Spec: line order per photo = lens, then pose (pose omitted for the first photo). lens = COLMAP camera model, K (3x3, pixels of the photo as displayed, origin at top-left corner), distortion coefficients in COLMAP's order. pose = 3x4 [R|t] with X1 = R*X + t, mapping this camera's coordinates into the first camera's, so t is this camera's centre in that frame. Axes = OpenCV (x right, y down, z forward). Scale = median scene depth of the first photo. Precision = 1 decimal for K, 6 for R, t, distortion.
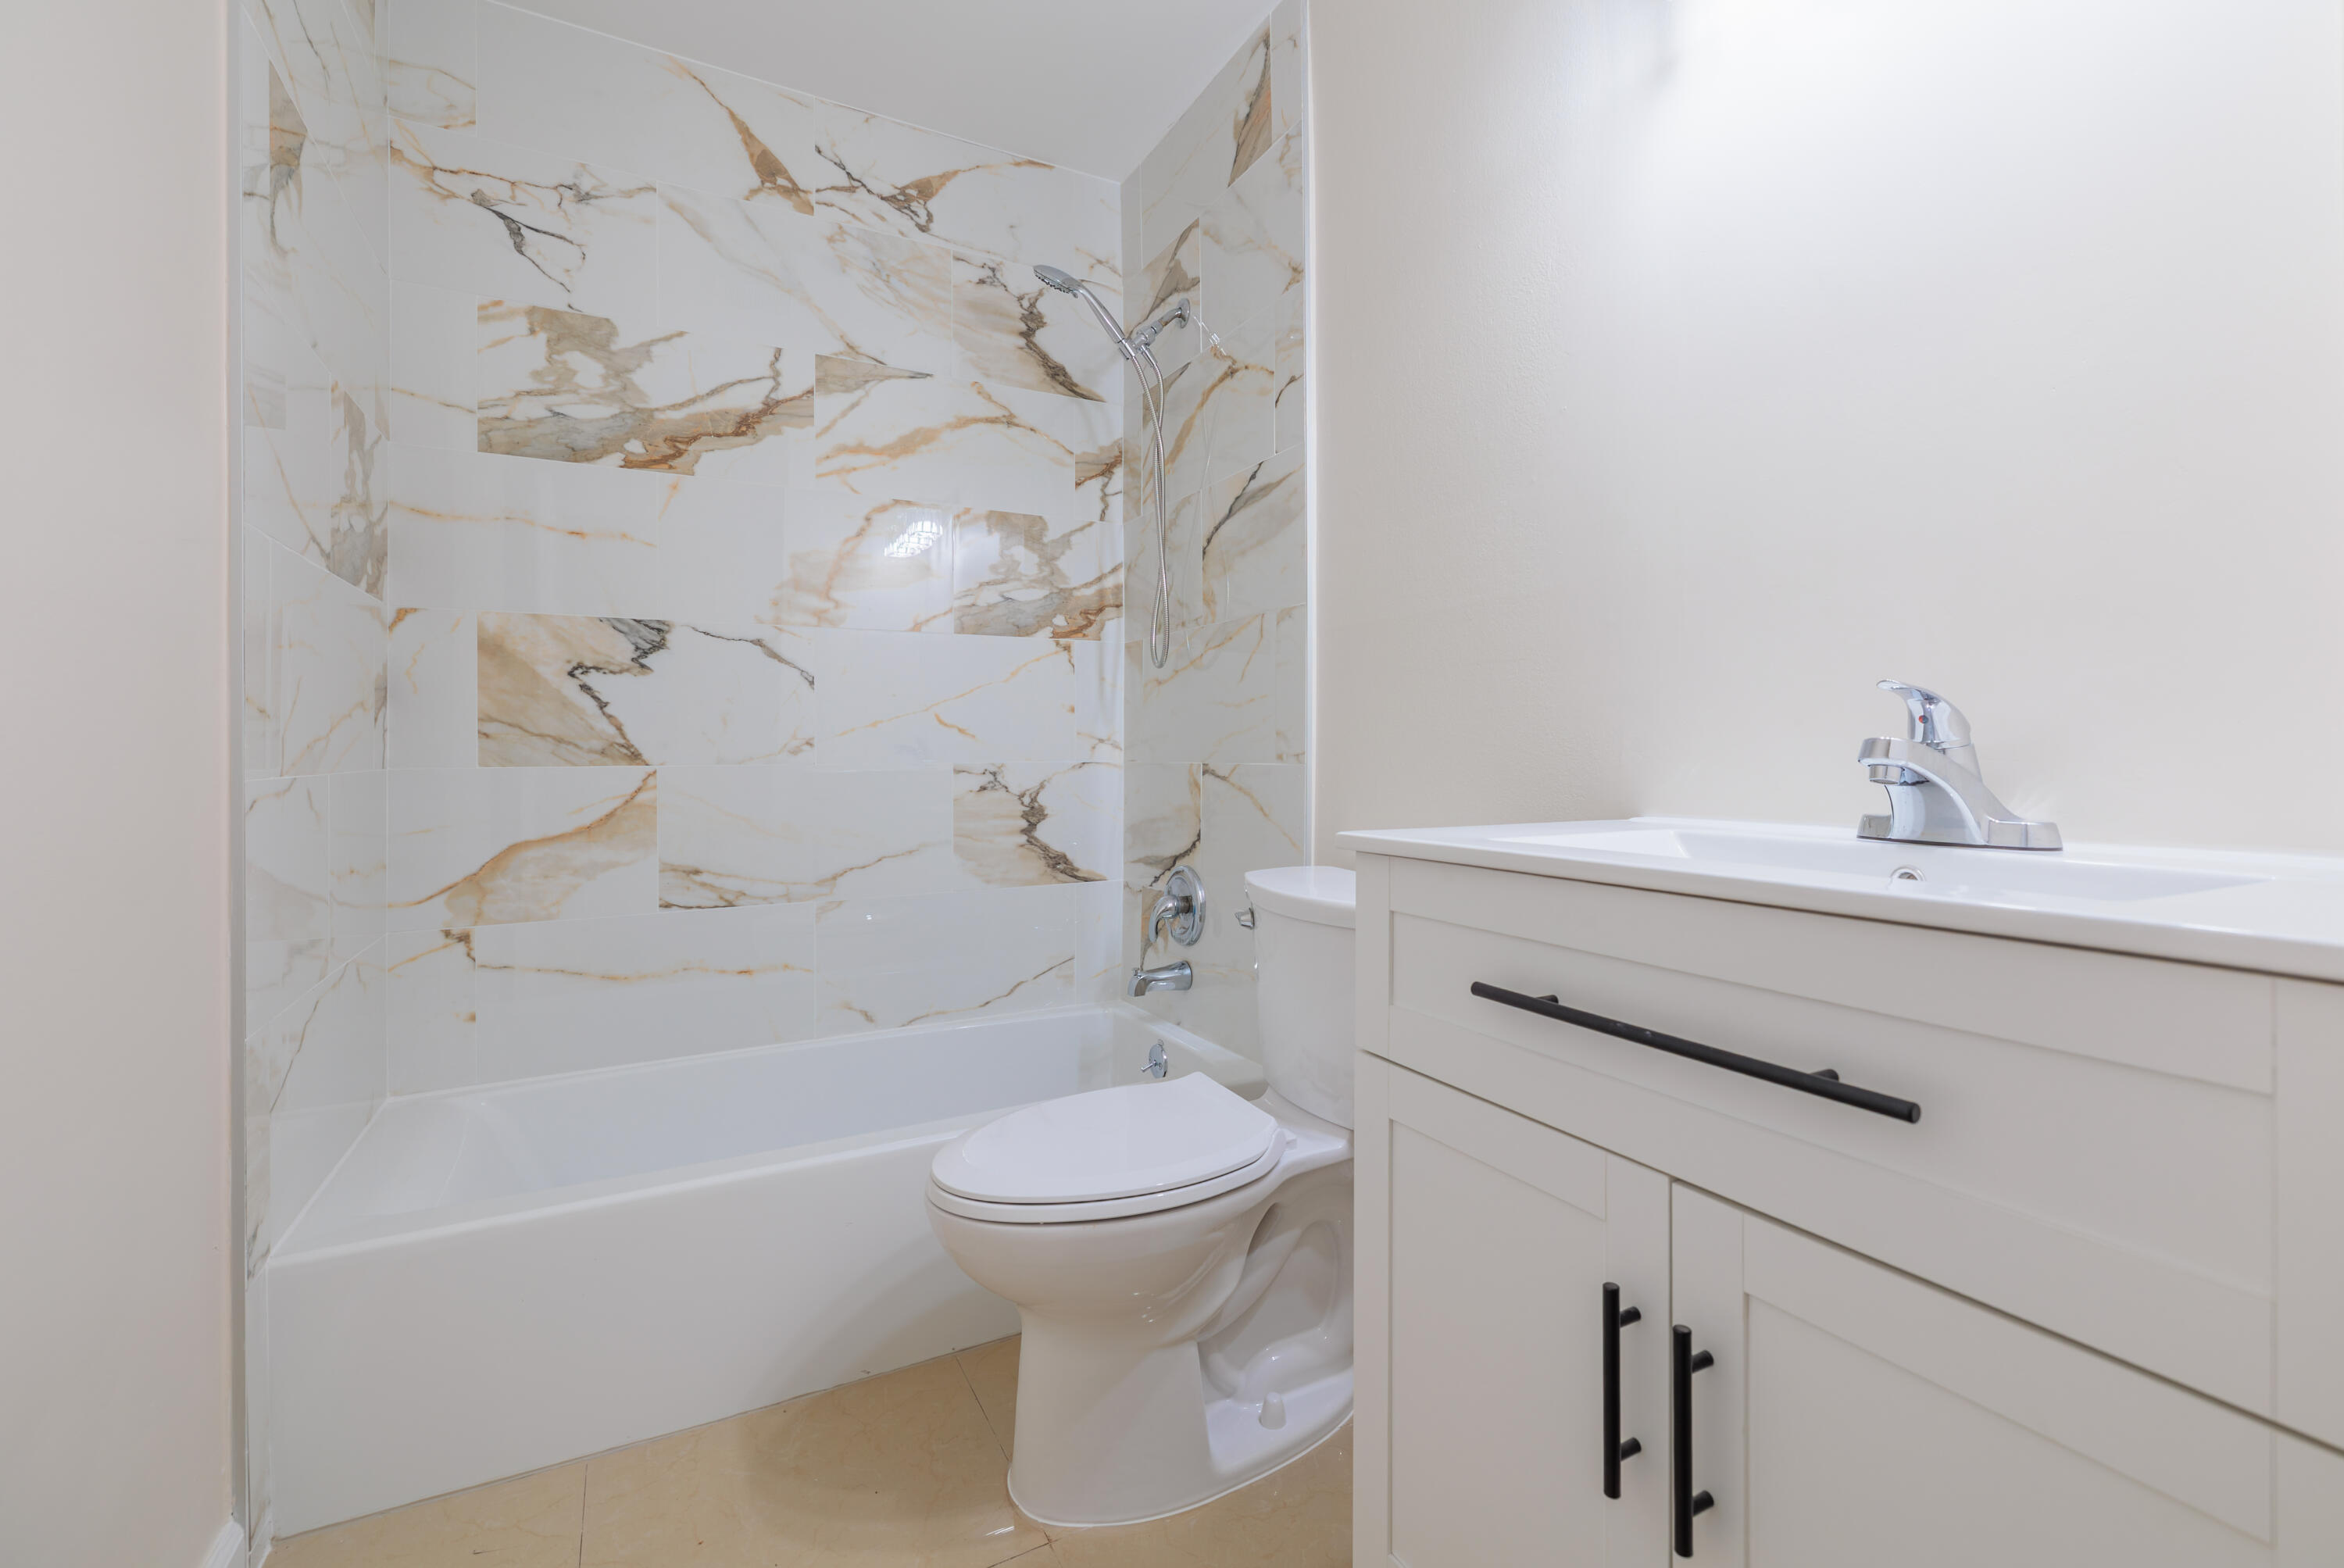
lens RADIAL K [[1030.6, 0, 1173.3], [0, 1030.6, 739.3], [0, 0, 1]] dist [0.000994, -0.000187]
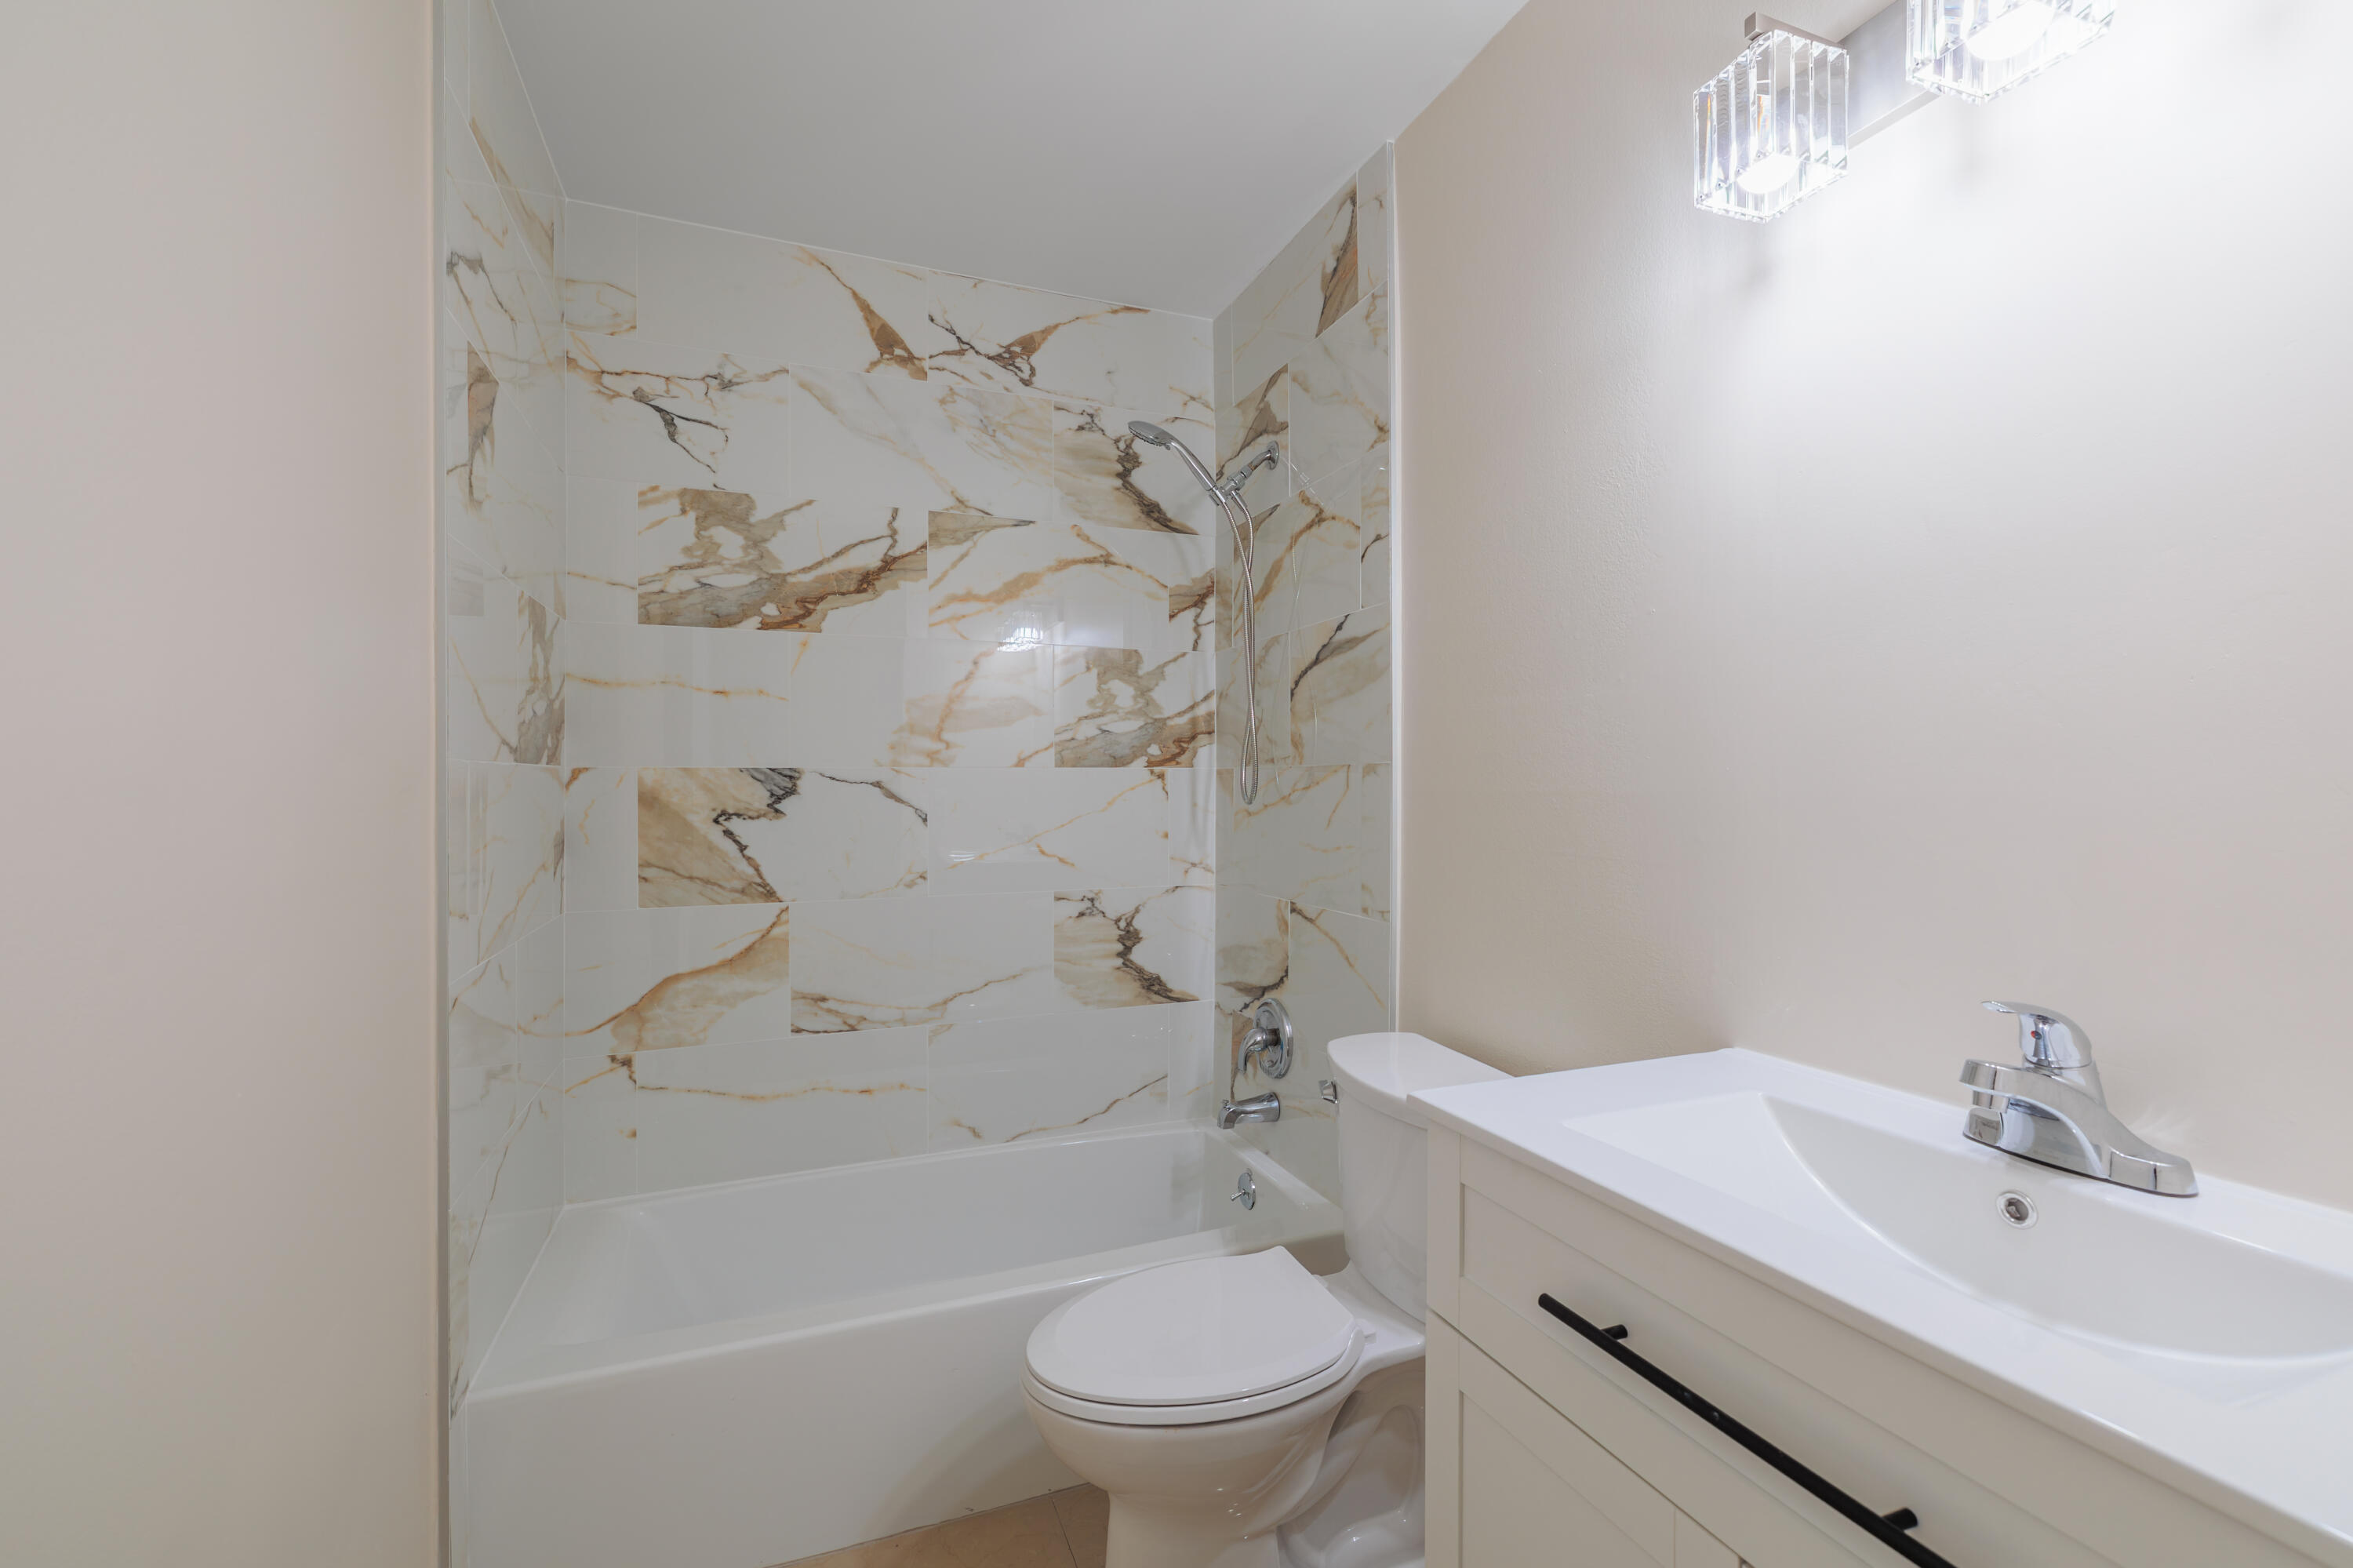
lens RADIAL K [[997.1, 0, 1143.2], [0, 997.1, 777.7], [0, 0, 1]] dist [0.000515, 0.000116]
pose [[0.991565, -0.000285, -0.129612, 0.011695], [0.000423, 0.999999, 0.001036, -0.101632], [0.129612, -0.001082, 0.991564, -0.007134]]
